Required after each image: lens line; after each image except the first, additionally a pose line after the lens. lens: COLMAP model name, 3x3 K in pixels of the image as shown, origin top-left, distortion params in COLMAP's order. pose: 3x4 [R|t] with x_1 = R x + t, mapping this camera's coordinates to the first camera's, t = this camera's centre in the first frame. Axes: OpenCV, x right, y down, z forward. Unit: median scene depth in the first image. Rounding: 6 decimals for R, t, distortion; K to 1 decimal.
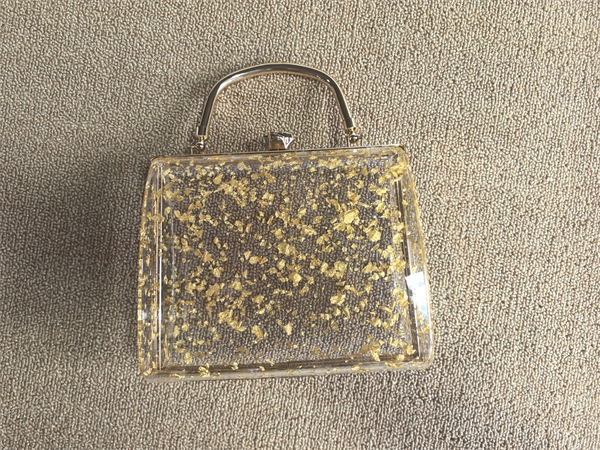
lens RADIAL K [[485.3, 0, 292.9], [0, 485.3, 226.1], [0, 0, 1]] dist [-0.016189, -0.007004]
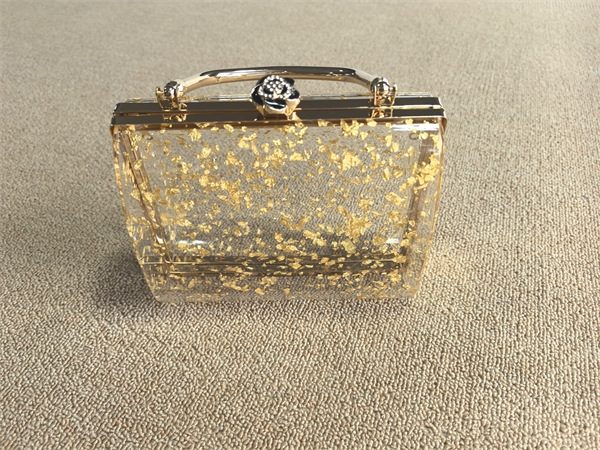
lens RADIAL K [[485.3, 0, 292.9], [0, 485.3, 226.1], [0, 0, 1]] dist [-0.016189, -0.007004]
pose [[0.977401, 0.113702, -0.178213, 0.190615], [-0.209852, 0.623561, -0.753083, 0.347895], [0.025500, 0.773462, 0.633329, 0.297014]]
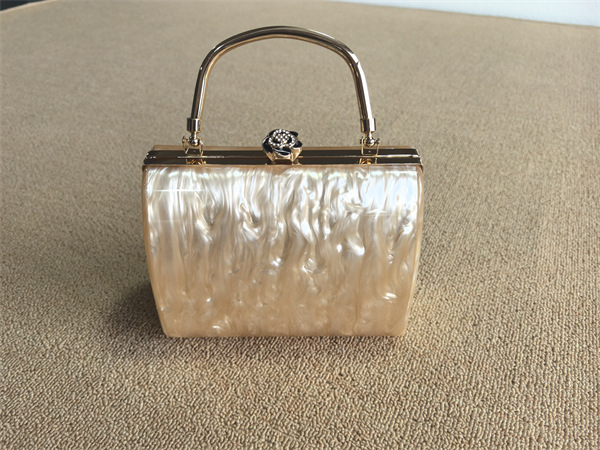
lens RADIAL K [[485.2, 0, 294.2], [0, 485.2, 223.9], [0, 0, 1]] dist [-0.029025, 0.000416]
pose [[0.954818, 0.161984, -0.249168, 0.430259], [-0.297102, 0.540988, -0.786805, 1.043006], [0.007347, 0.825284, 0.564670, 0.239606]]
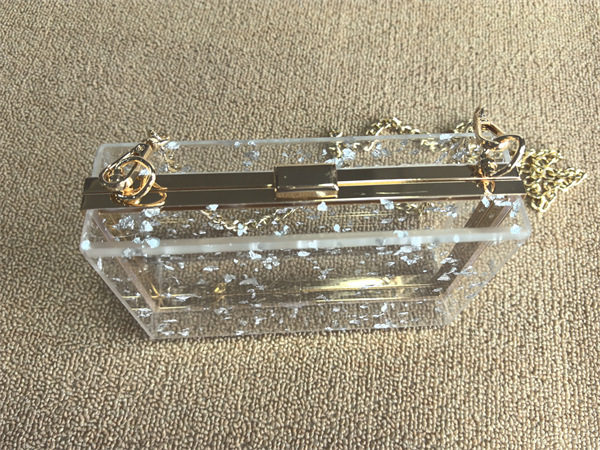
lens RADIAL K [[485.2, 0, 294.2], [0, 485.2, 223.9], [0, 0, 1]] dist [-0.029025, 0.000416]
pose [[0.999887, 0.000548, 0.015005, 0.636400], [0.005506, 0.916343, -0.400356, 0.216665], [-0.013969, 0.400394, 0.916237, 0.248563]]
